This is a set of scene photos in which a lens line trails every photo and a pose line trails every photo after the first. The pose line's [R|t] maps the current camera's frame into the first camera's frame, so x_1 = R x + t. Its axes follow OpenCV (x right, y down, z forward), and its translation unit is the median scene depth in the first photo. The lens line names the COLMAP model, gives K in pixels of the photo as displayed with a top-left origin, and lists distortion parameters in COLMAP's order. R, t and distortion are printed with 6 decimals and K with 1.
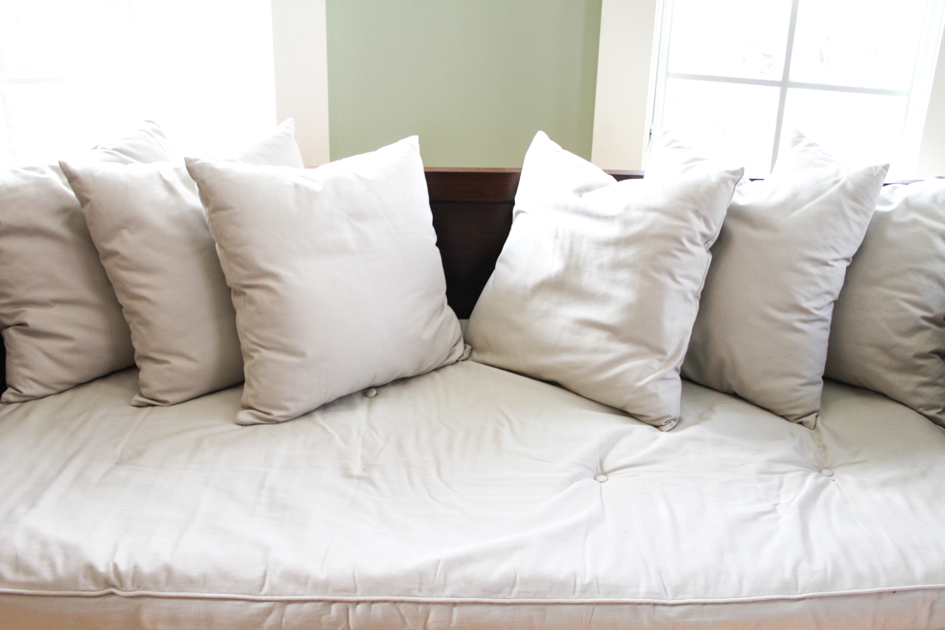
lens RADIAL K [[923.6, 0, 481.8], [0, 923.6, 312.7], [0, 0, 1]] dist [-0.081446, 0.000000]
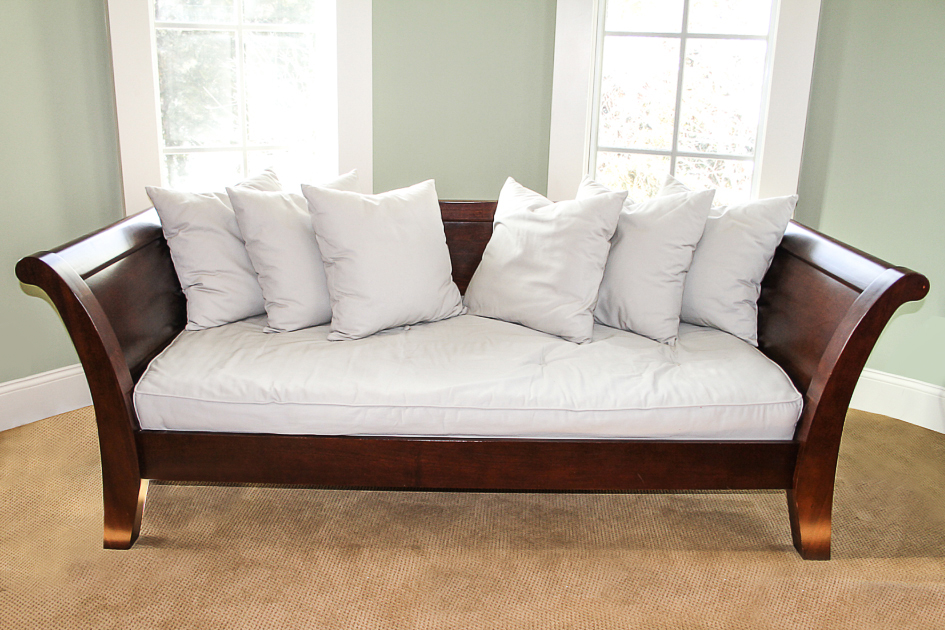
lens RADIAL K [[810.5, 0, 468.0], [0, 810.5, 312.6], [0, 0, 1]] dist [-0.113537, -0.010234]
pose [[0.999972, -0.000620, -0.007418, 0.000613], [-0.000017, 0.996333, -0.085558, 0.191593], [0.007444, 0.085556, 0.996306, -0.465499]]
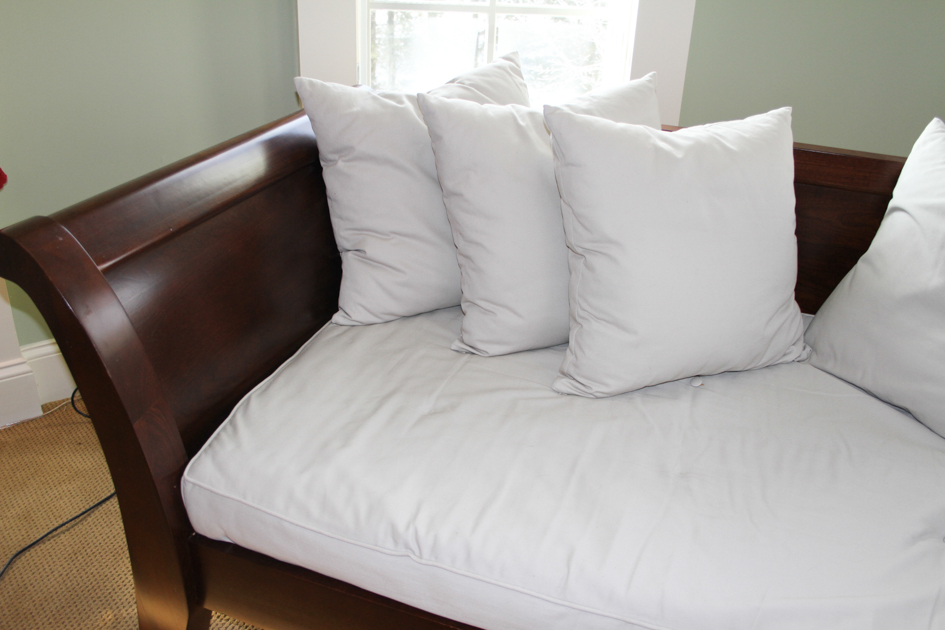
lens RADIAL K [[876.8, 0, 480.8], [0, 876.8, 319.2], [0, 0, 1]] dist [-0.089774, 0.000000]
pose [[0.935344, 0.178167, -0.305596, -0.068981], [-0.152263, 0.982552, 0.106806, -0.037130], [0.319294, -0.053369, 0.946152, 0.110522]]
